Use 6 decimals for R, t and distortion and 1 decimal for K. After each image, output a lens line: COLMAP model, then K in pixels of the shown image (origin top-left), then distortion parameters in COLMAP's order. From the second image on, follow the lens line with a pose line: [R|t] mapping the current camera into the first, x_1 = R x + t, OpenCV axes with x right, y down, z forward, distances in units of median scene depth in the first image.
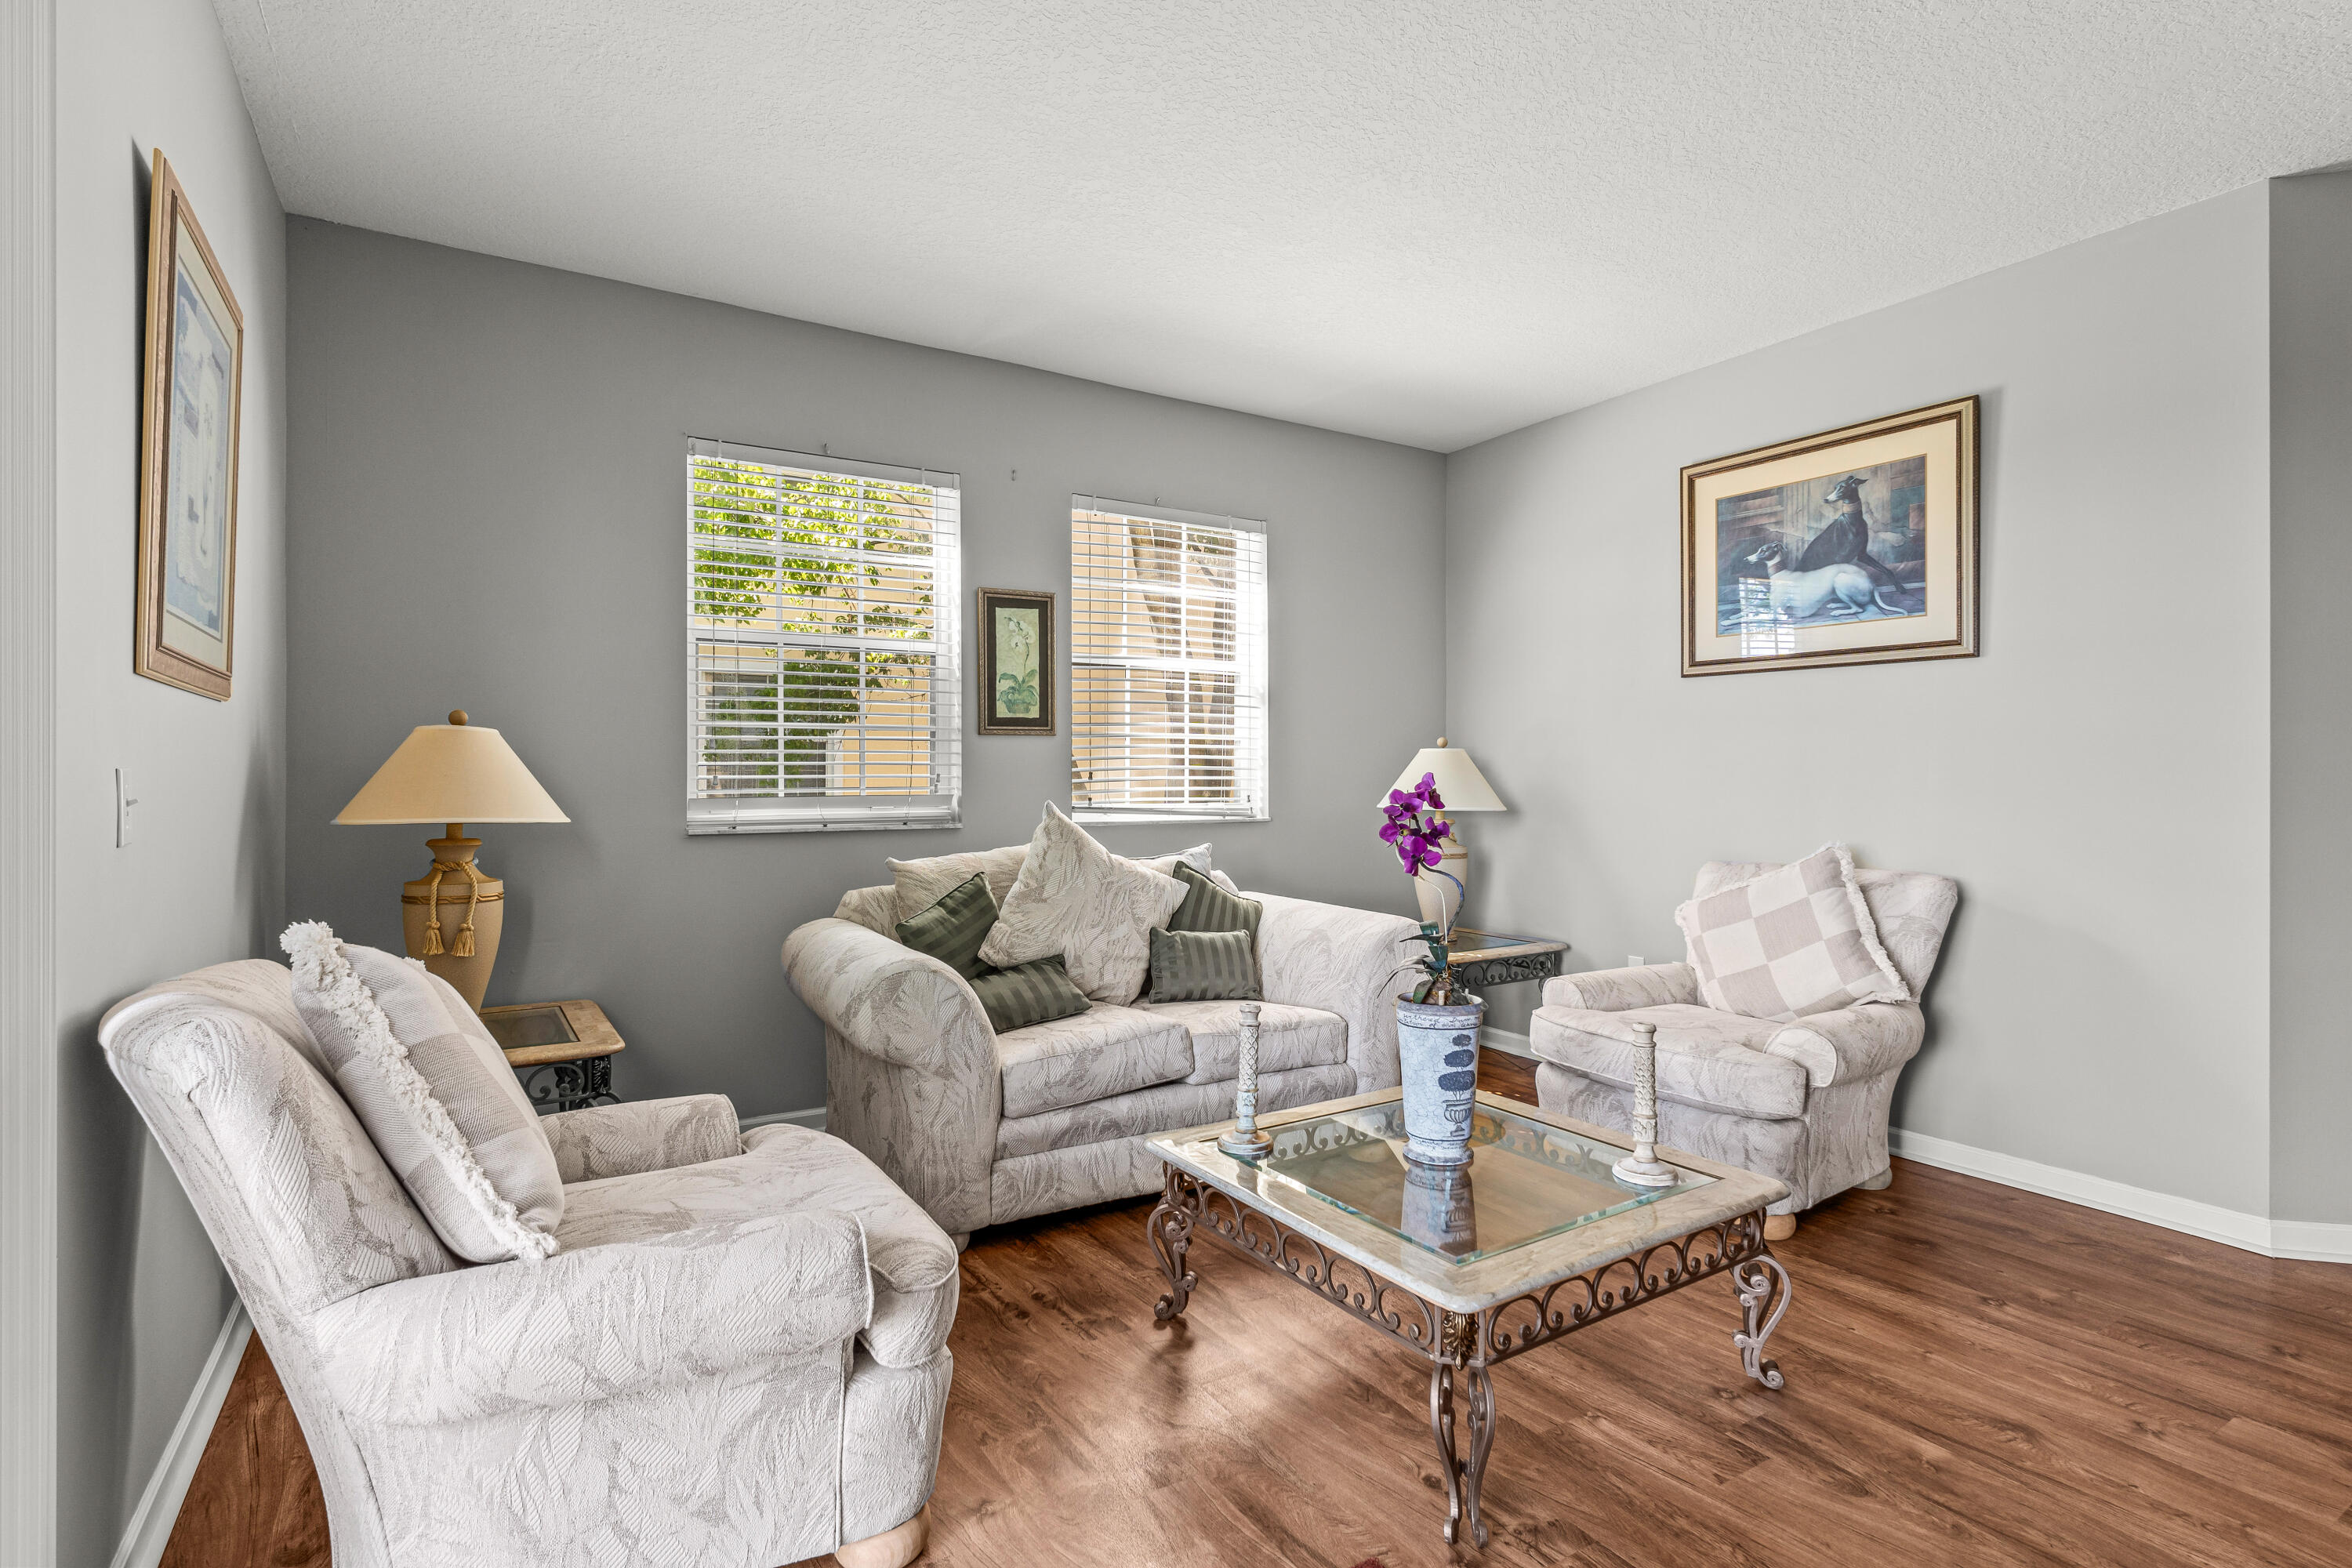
lens RADIAL K [[1124.1, 0, 1172.2], [0, 1124.1, 790.9], [0, 0, 1]] dist [0.007937, -0.001422]
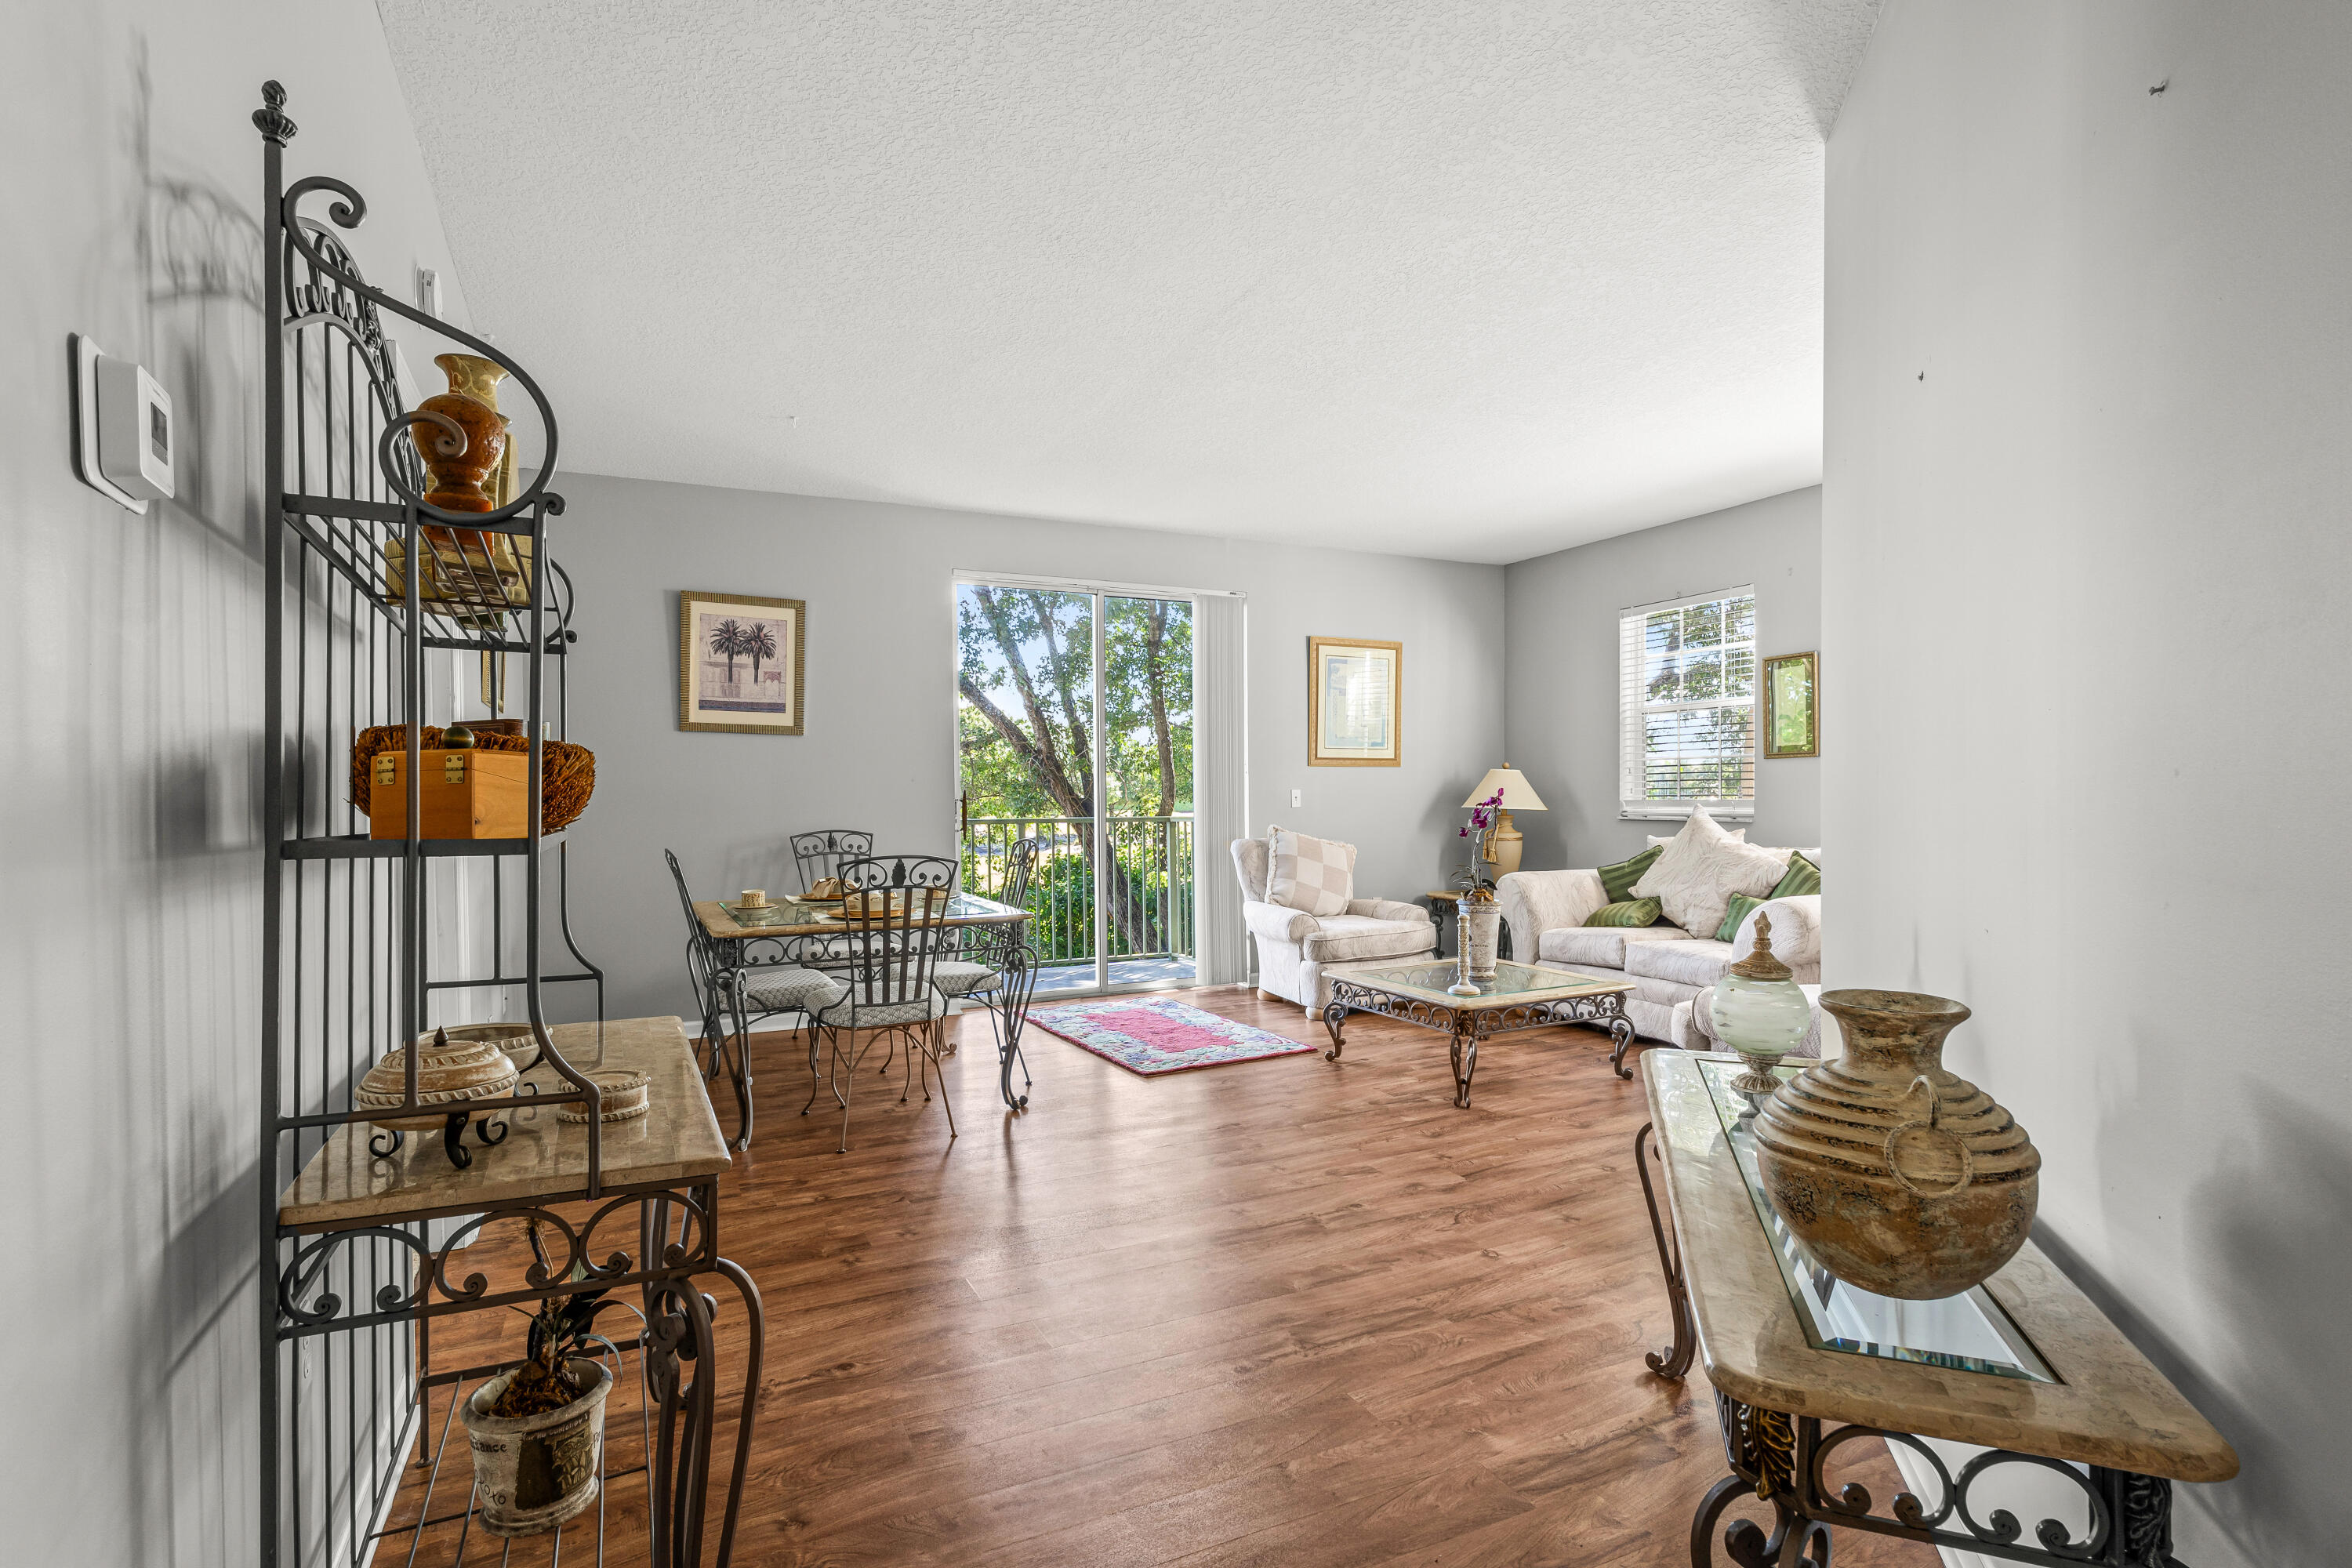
lens RADIAL K [[1124.1, 0, 1151.0], [0, 1124.1, 808.5], [0, 0, 1]] dist [0.007937, -0.001422]
pose [[-0.121696, 0.013538, -0.992475, 1.620287], [-0.008864, 0.999852, 0.014725, -0.001133], [0.992528, 0.010589, -0.121558, 0.461547]]
